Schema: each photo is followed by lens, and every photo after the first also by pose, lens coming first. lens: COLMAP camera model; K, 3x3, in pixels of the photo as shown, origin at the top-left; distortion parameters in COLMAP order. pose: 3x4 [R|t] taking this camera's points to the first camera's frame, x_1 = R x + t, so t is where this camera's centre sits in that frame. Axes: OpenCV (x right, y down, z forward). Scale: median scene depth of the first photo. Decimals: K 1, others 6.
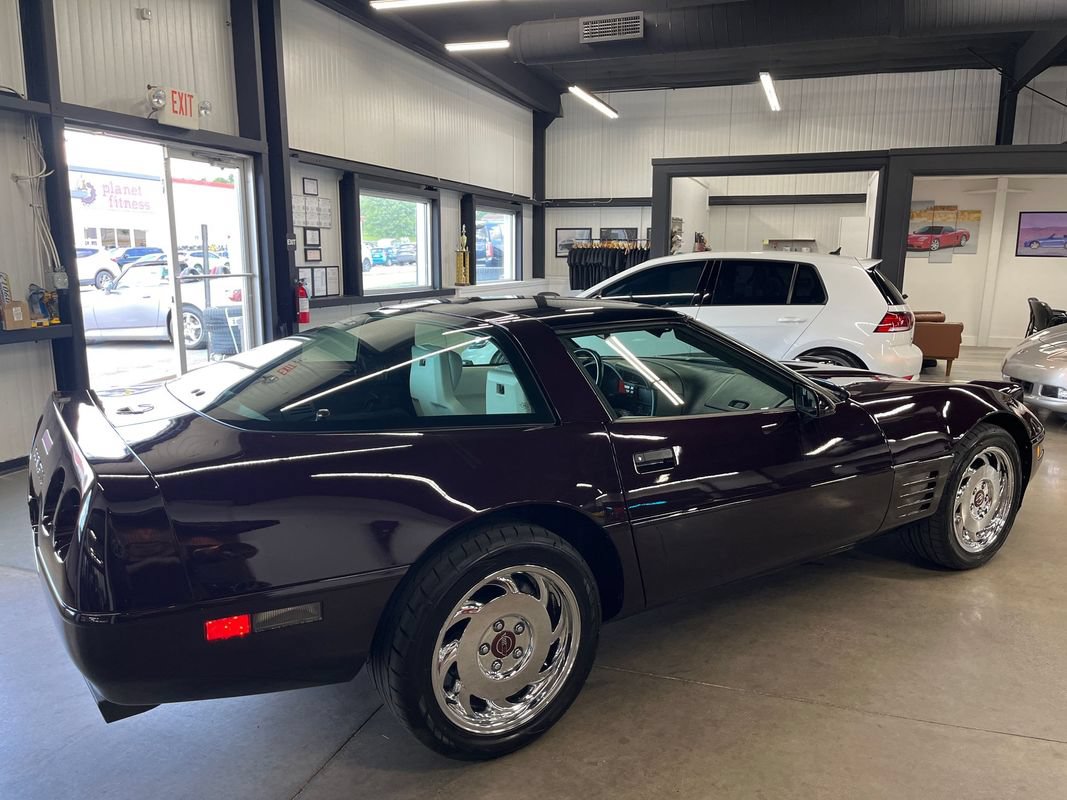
lens RADIAL K [[810.6, 0, 537.4], [0, 810.6, 401.7], [0, 0, 1]] dist [0.081356, -0.117809]
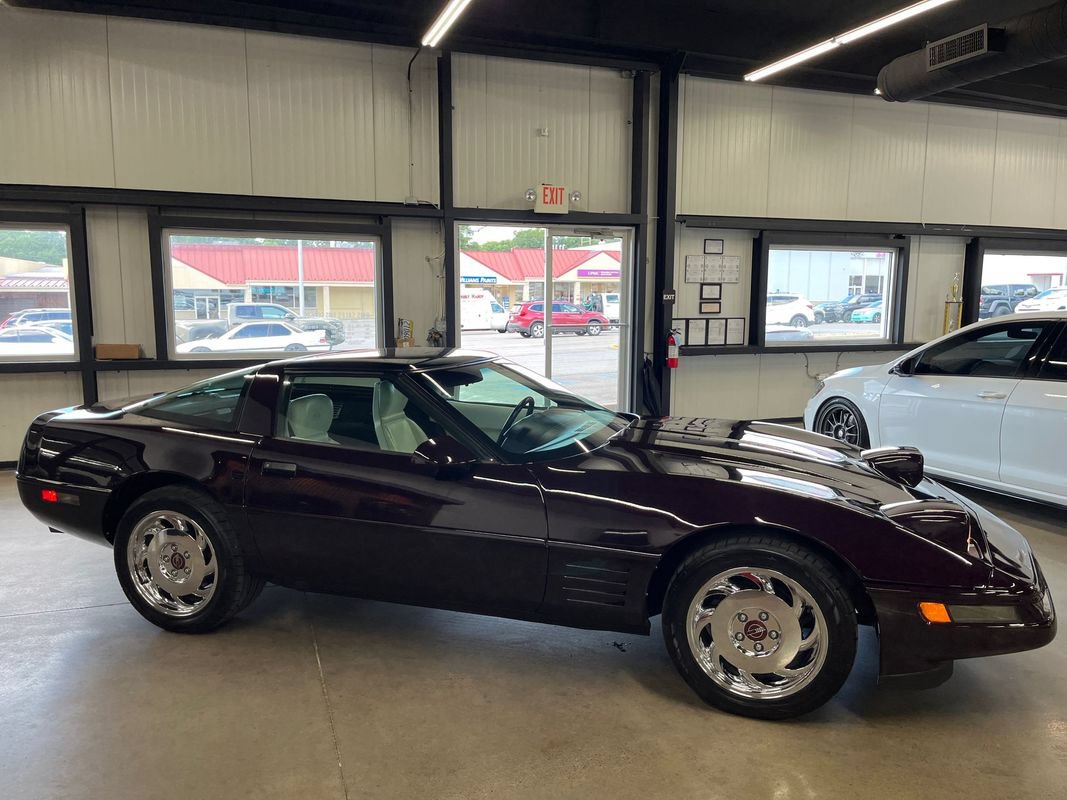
lens RADIAL K [[810.4, 0, 533.5], [0, 810.4, 400.0], [0, 0, 1]] dist [0.068938, -0.088408]
pose [[0.621571, 0.098067, -0.777196, 0.428195], [-0.140848, 0.989955, 0.012269, -0.035040], [0.770592, 0.101841, 0.629140, 0.133448]]
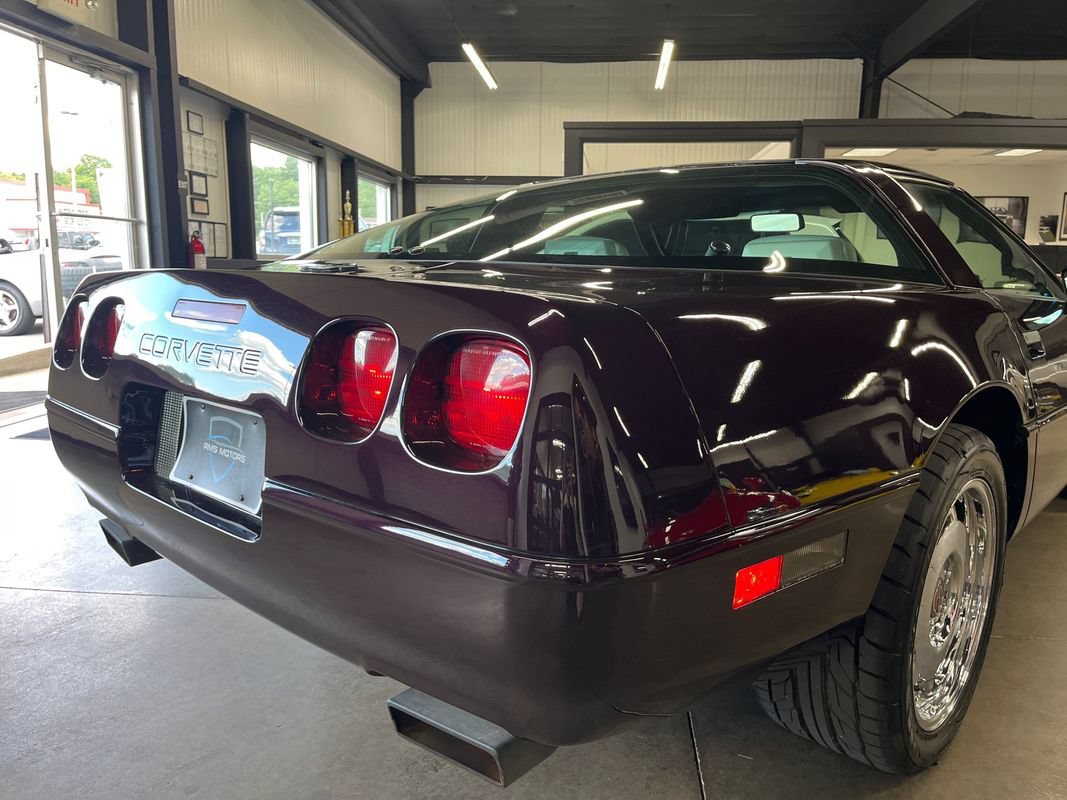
lens RADIAL K [[810.6, 0, 537.4], [0, 810.6, 401.7], [0, 0, 1]] dist [0.081356, -0.117809]
pose [[0.970541, -0.032390, 0.238749, -0.143067], [0.034694, 0.999383, -0.005452, 0.033008], [-0.238425, 0.013574, 0.971066, 0.111152]]
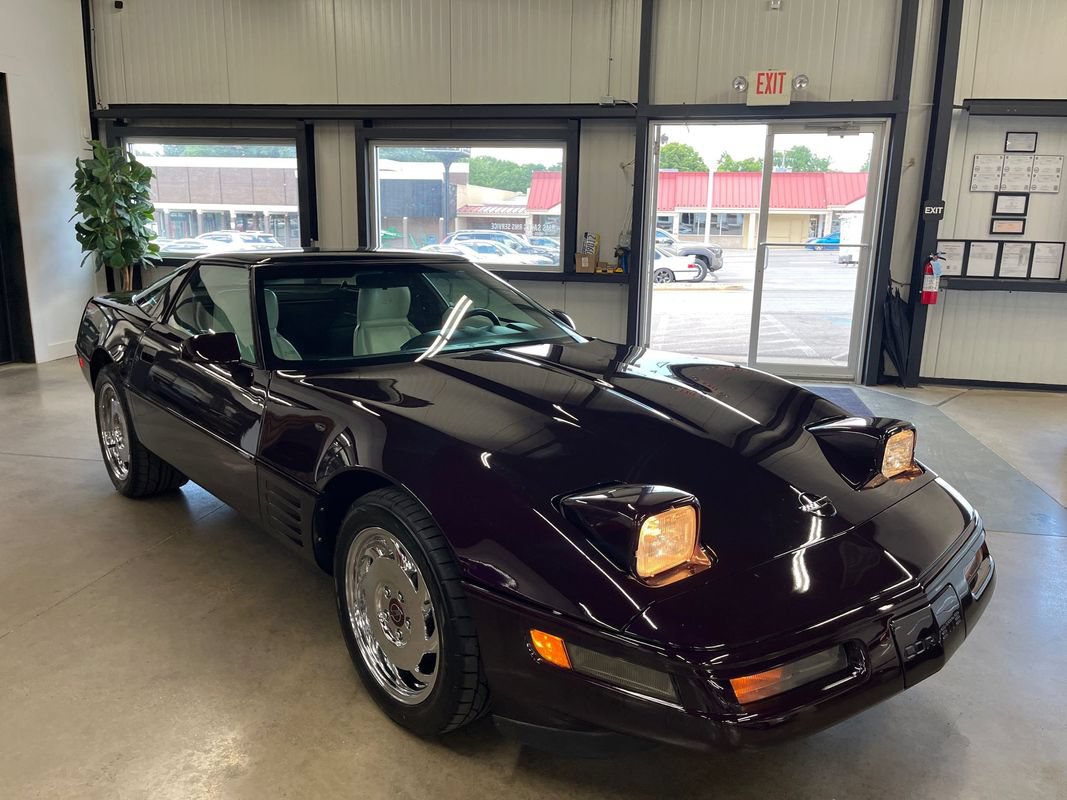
lens RADIAL K [[810.4, 0, 533.5], [0, 810.4, 400.0], [0, 0, 1]] dist [0.068938, -0.088408]
pose [[0.134242, 0.212151, -0.967973, 0.473970], [-0.192925, 0.963719, 0.184463, -0.070482], [0.971987, 0.161983, 0.170301, 0.415781]]
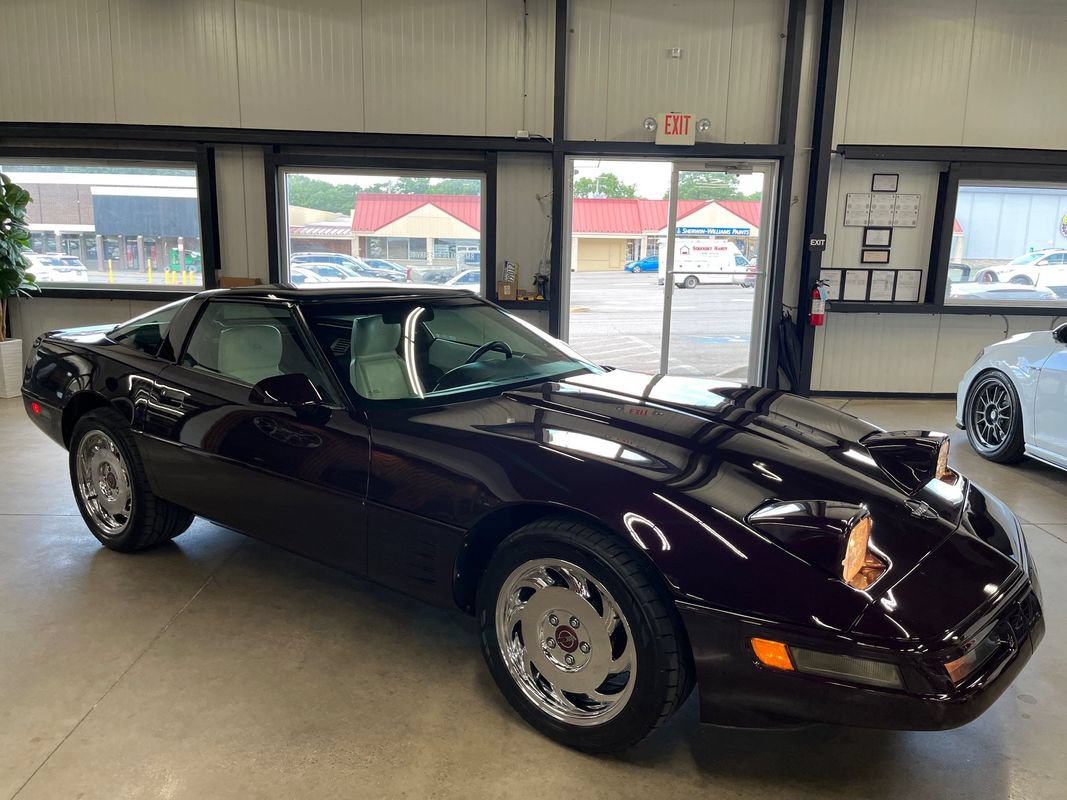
lens RADIAL K [[810.6, 0, 537.4], [0, 810.6, 401.7], [0, 0, 1]] dist [0.081356, -0.117809]
pose [[0.349949, 0.179817, -0.919348, 0.463112], [-0.186194, 0.975174, 0.119862, -0.056631], [0.918078, 0.129231, 0.374742, 0.307611]]
